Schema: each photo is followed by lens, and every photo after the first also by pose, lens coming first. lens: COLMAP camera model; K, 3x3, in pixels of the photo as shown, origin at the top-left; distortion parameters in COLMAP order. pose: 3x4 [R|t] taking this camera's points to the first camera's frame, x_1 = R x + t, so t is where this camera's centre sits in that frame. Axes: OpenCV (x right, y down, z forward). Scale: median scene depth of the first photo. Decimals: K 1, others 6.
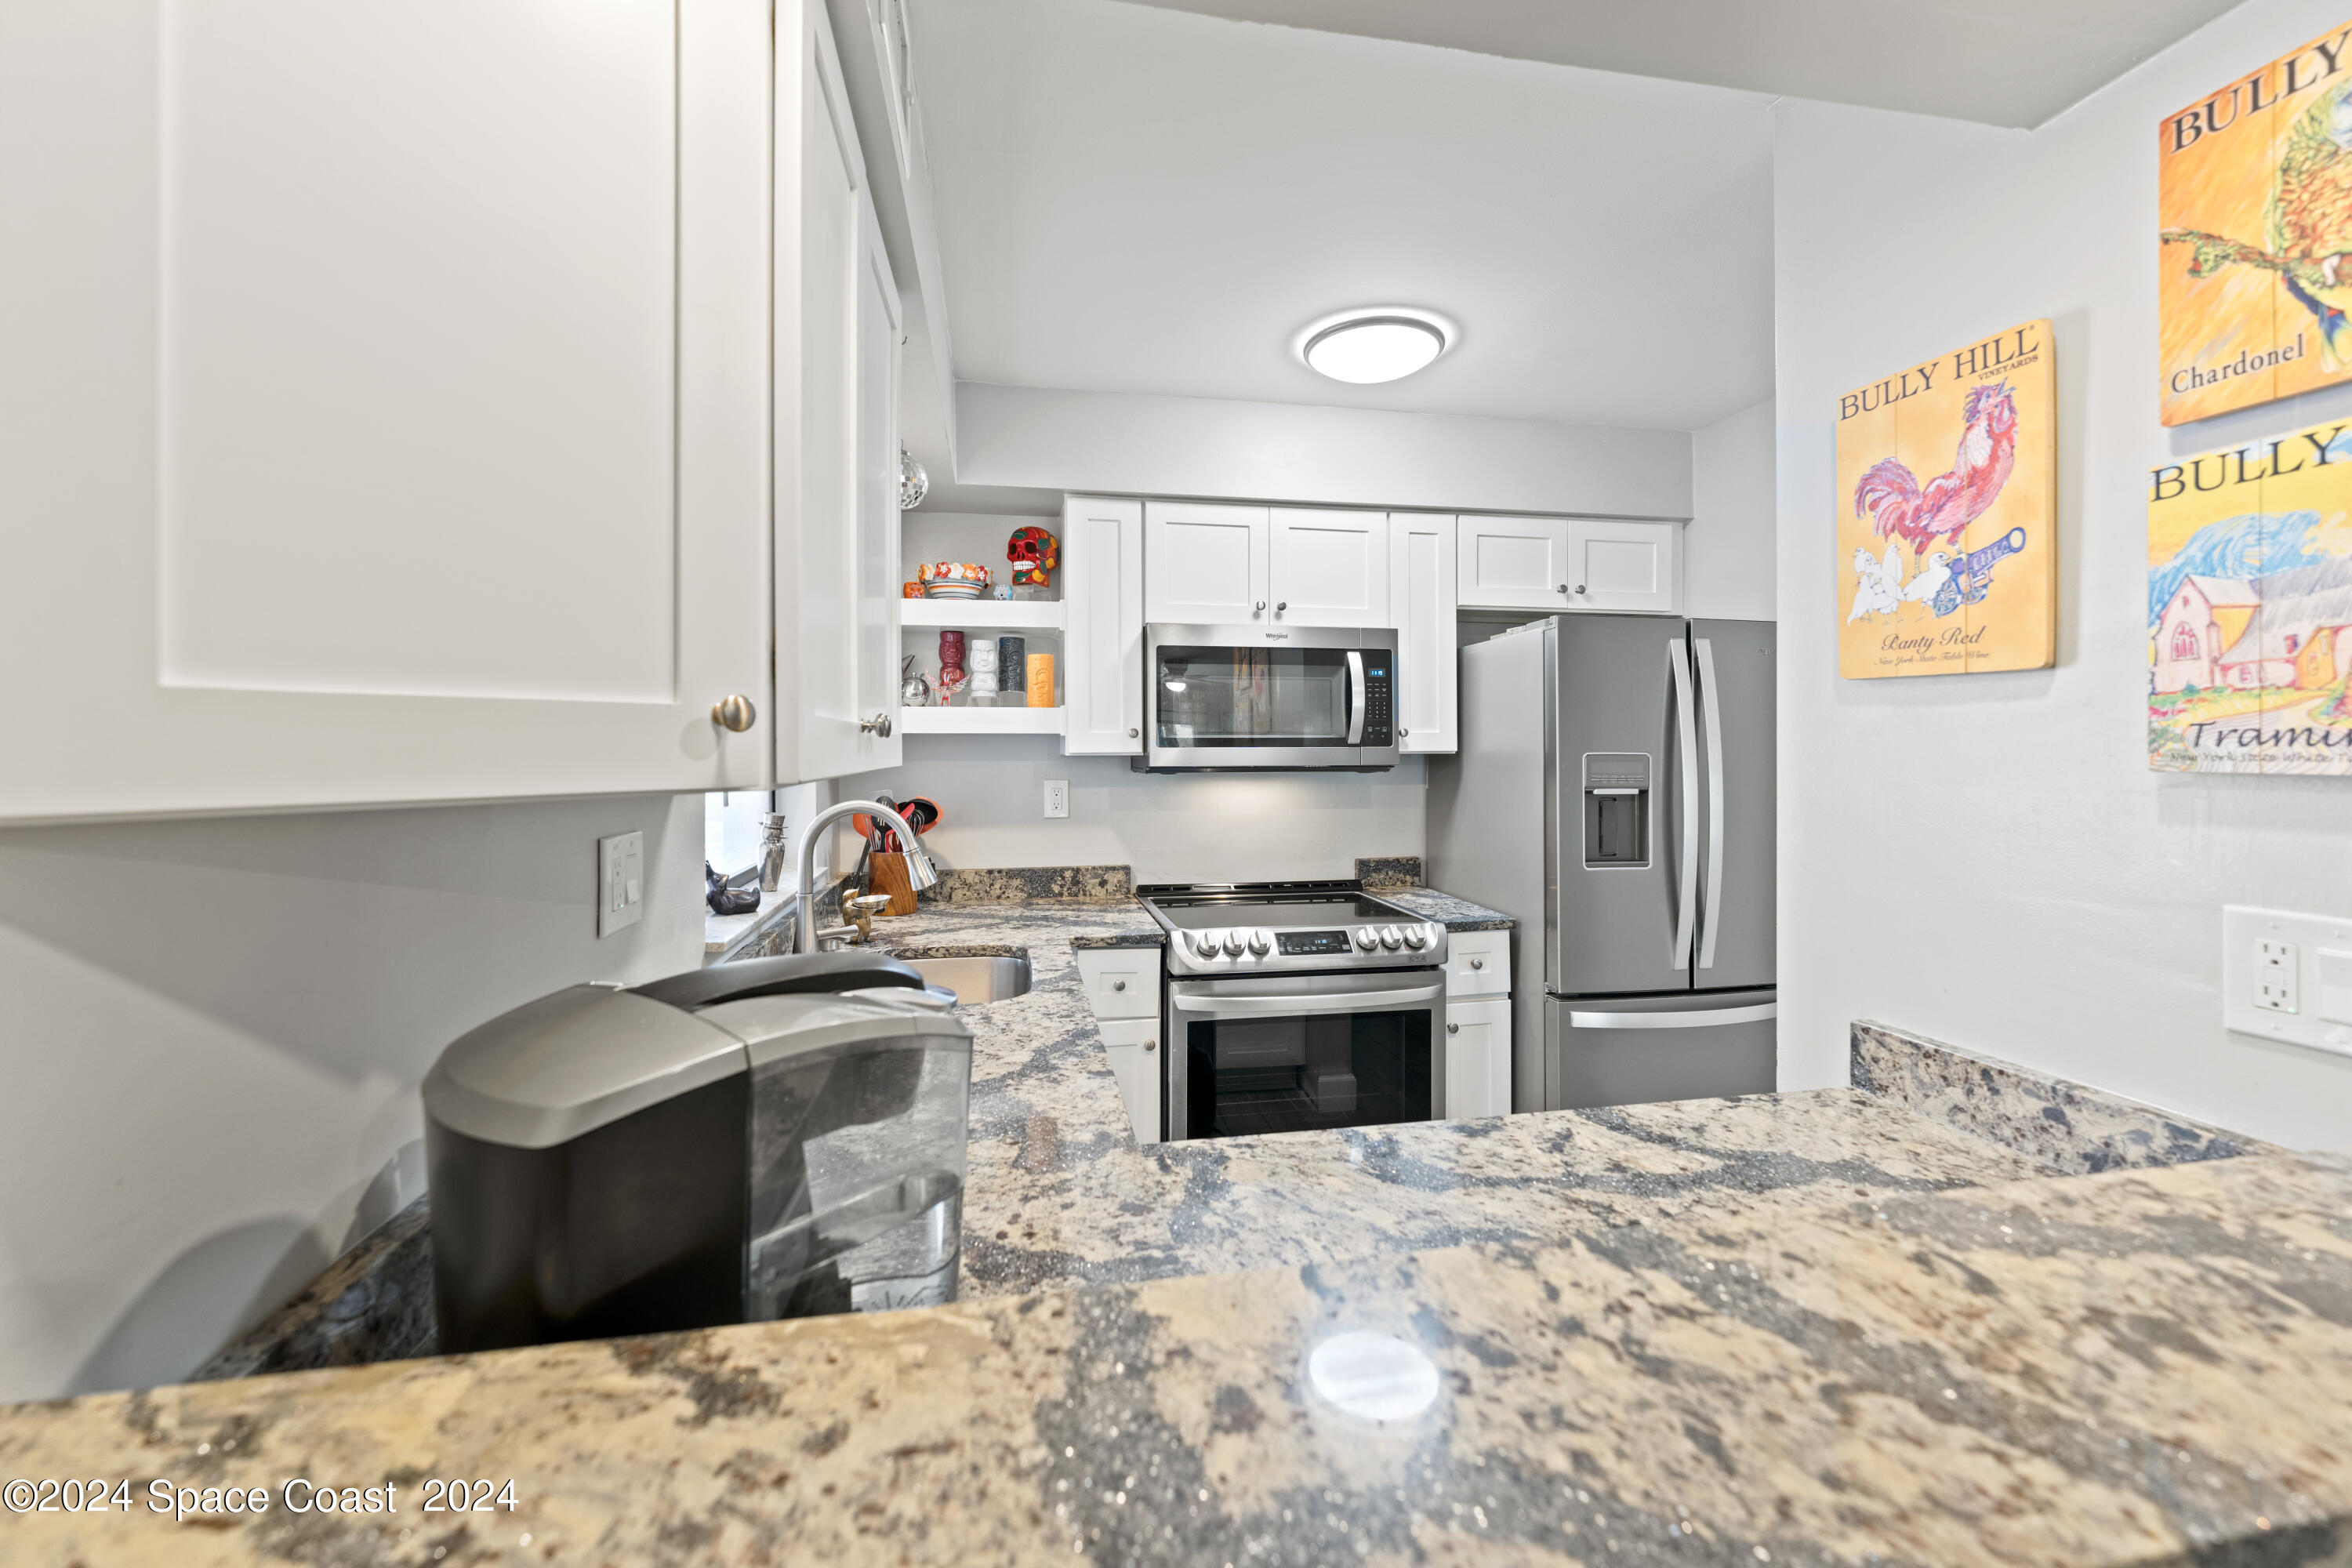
lens RADIAL K [[961.6, 0, 1206.2], [0, 961.6, 750.2], [0, 0, 1]] dist [-0.005050, 0.001062]
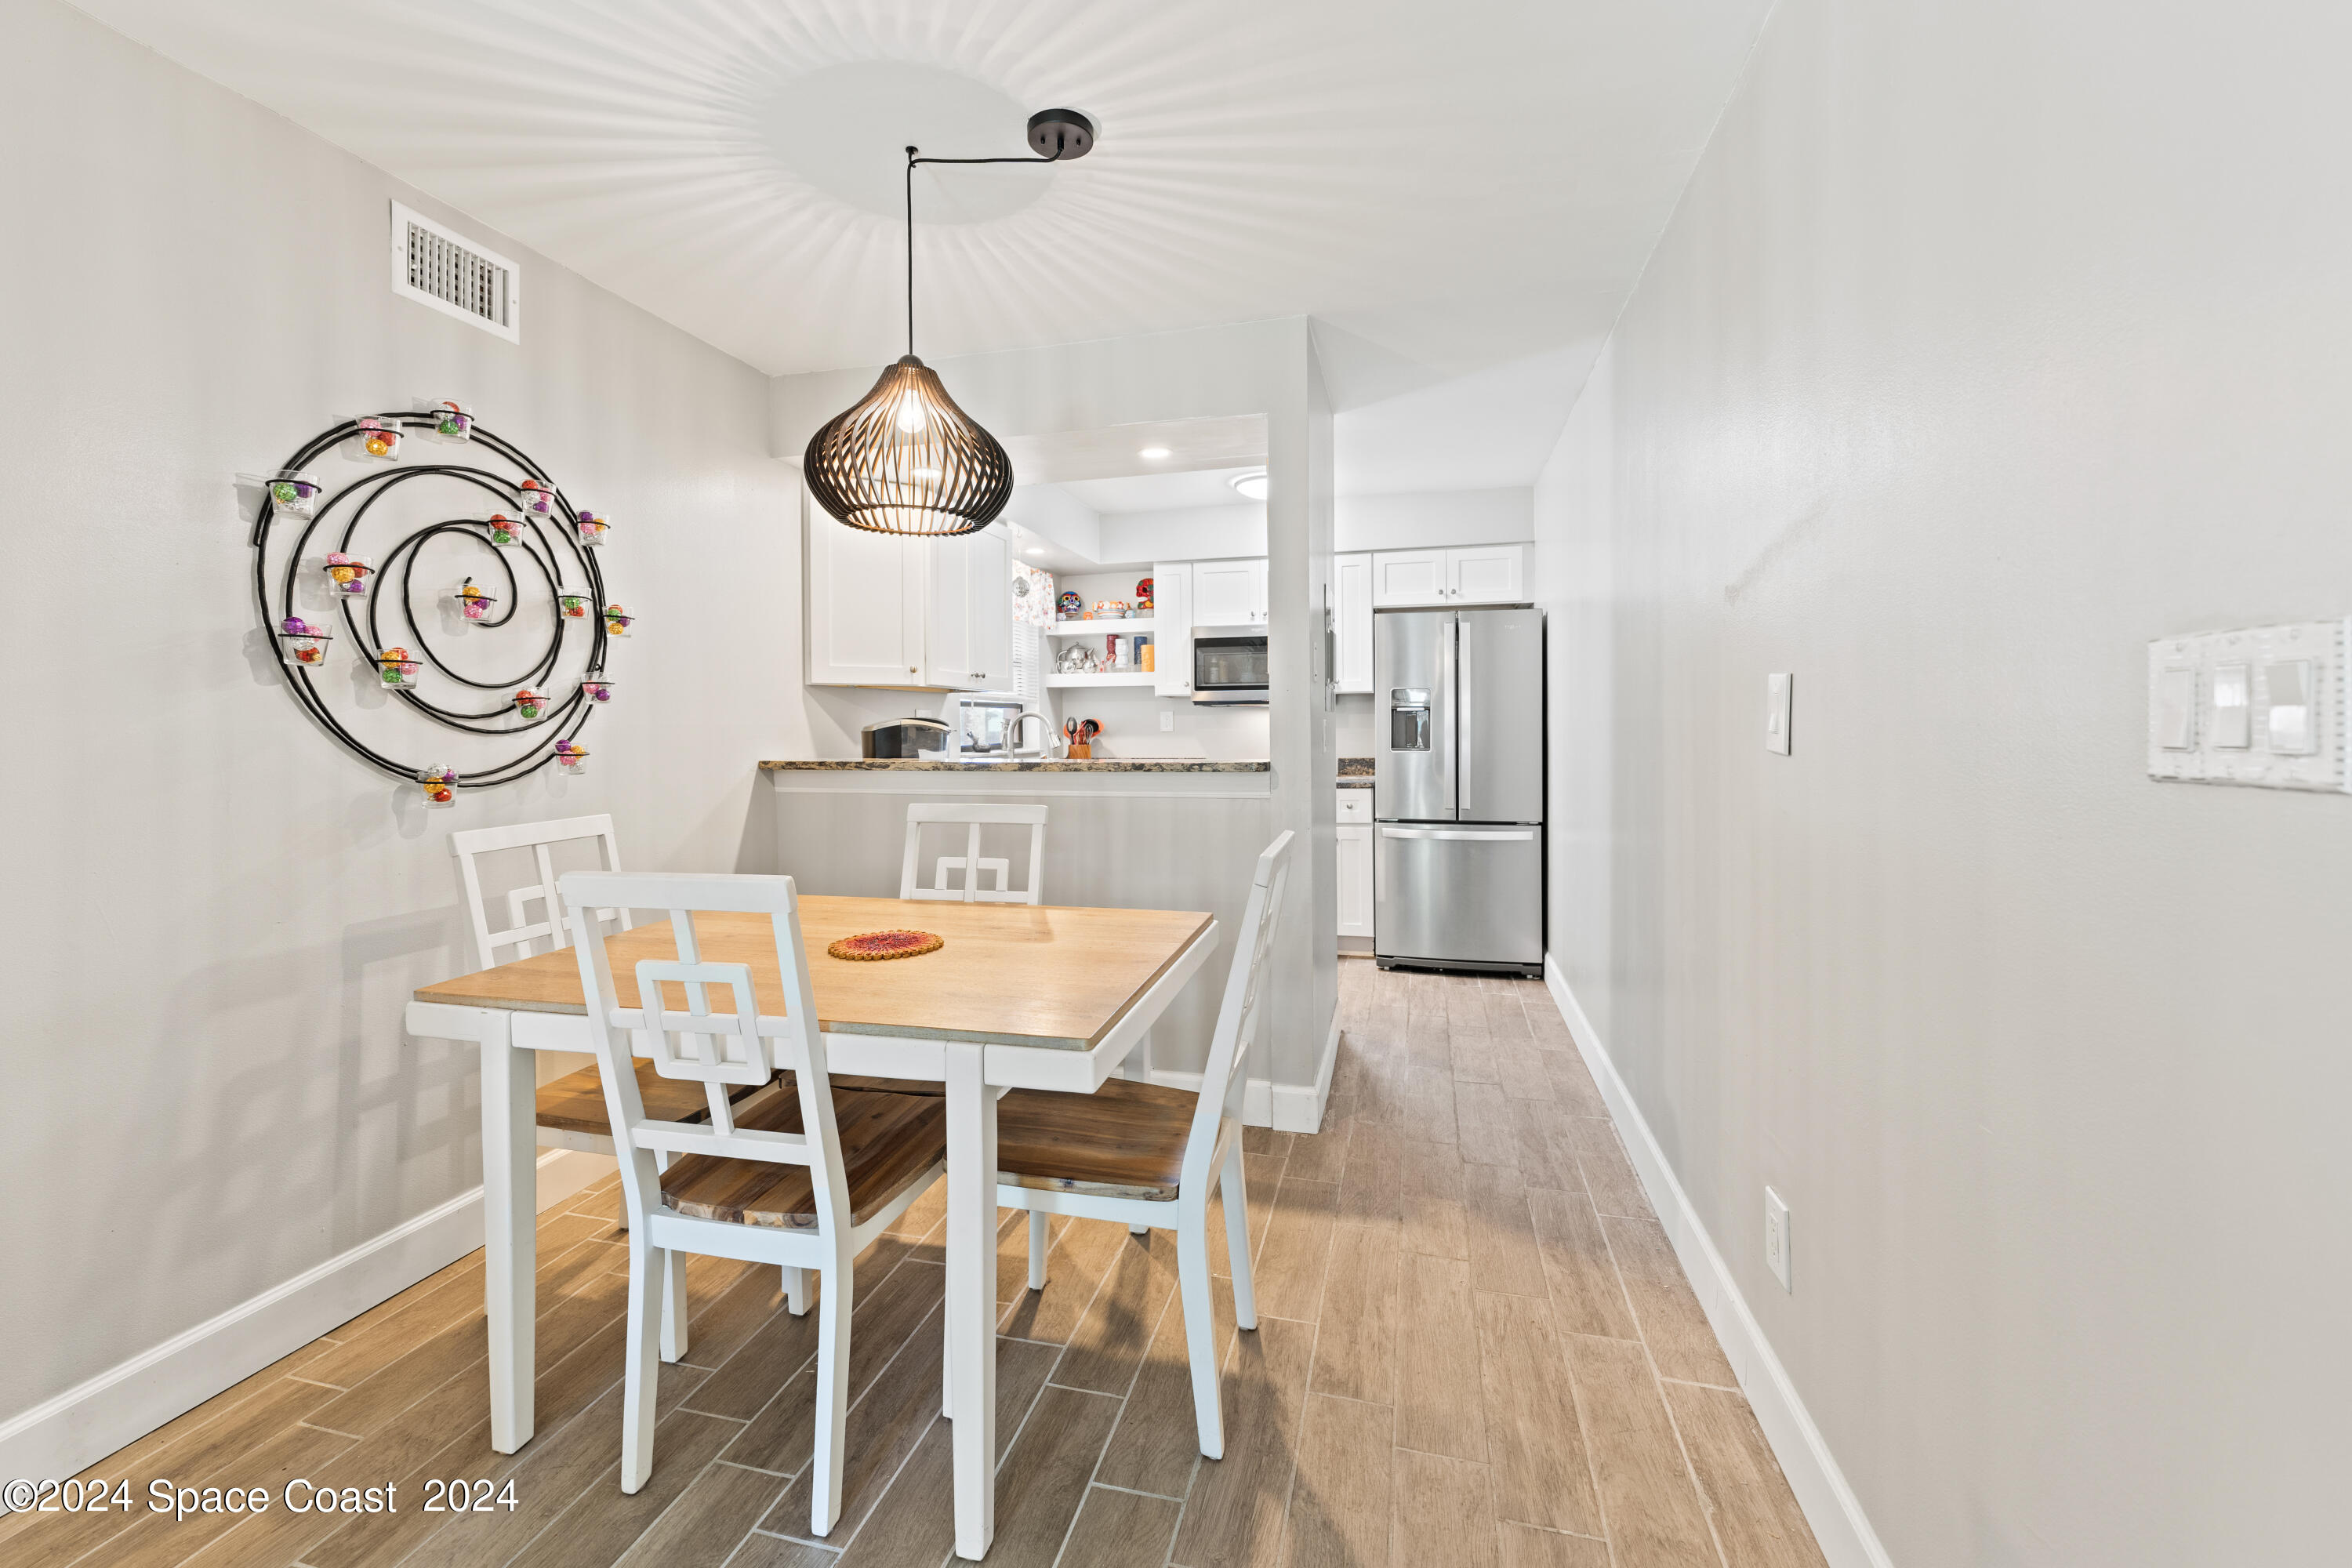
lens RADIAL K [[961.6, 0, 1165.4], [0, 961.6, 718.8], [0, 0, 1]] dist [-0.005050, 0.001062]
pose [[0.904649, -0.007737, -0.426087, 1.944078], [0.004215, 0.999949, -0.009208, 0.190852], [0.426136, 0.006534, 0.904636, -2.092853]]
